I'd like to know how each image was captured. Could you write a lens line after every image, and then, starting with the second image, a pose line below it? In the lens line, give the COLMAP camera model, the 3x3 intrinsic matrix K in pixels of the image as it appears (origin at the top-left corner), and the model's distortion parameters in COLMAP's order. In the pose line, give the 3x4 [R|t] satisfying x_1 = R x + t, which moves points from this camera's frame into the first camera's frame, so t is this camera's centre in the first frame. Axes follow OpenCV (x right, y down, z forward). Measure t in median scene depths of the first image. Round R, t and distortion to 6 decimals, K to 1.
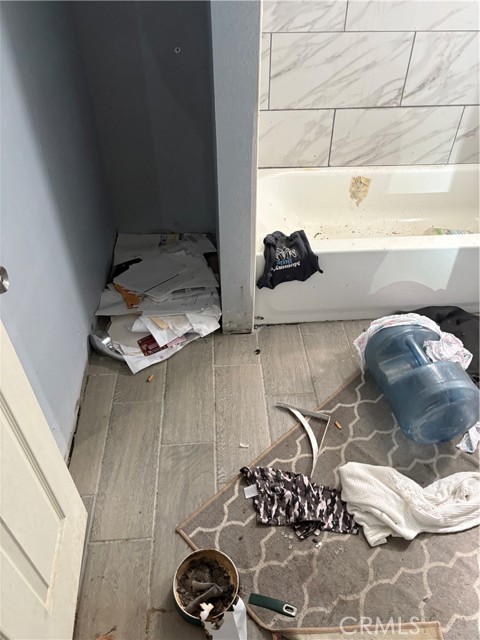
lens RADIAL K [[490.4, 0, 242.9], [0, 490.4, 323.3], [0, 0, 1]] dist [0.040793, -0.040127]
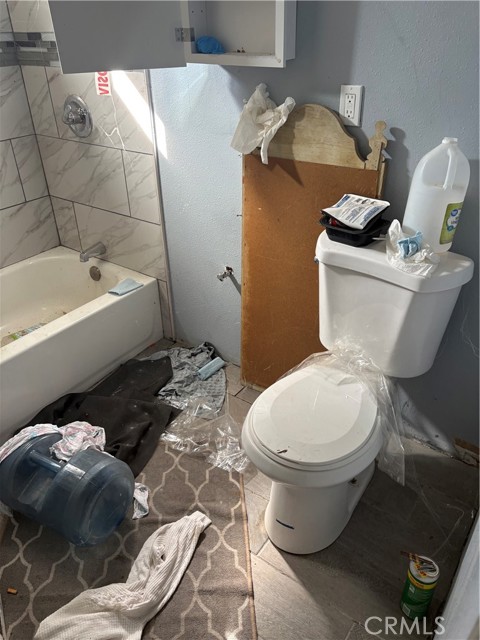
lens RADIAL K [[490.4, 0, 239.7], [0, 490.4, 322.6], [0, 0, 1]] dist [0.040793, -0.040127]
pose [[0.642639, -0.419872, 0.640877, 0.084485], [0.526099, 0.849919, 0.029281, -0.003152], [-0.556988, 0.318348, 0.767085, -0.012661]]
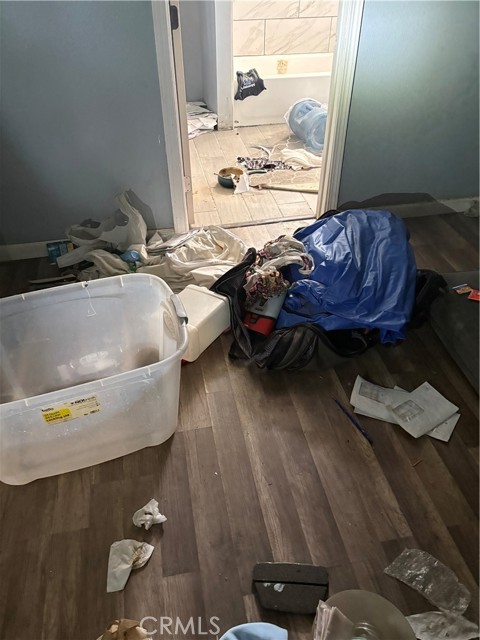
lens RADIAL K [[490.4, 0, 240.7], [0, 490.4, 317.9], [0, 0, 1]] dist [0.040793, -0.040127]
pose [[0.991648, -0.085152, 0.096863, -0.226106], [0.087912, 0.995825, -0.024582, 0.899005], [-0.094365, 0.032892, 0.994994, -1.017327]]
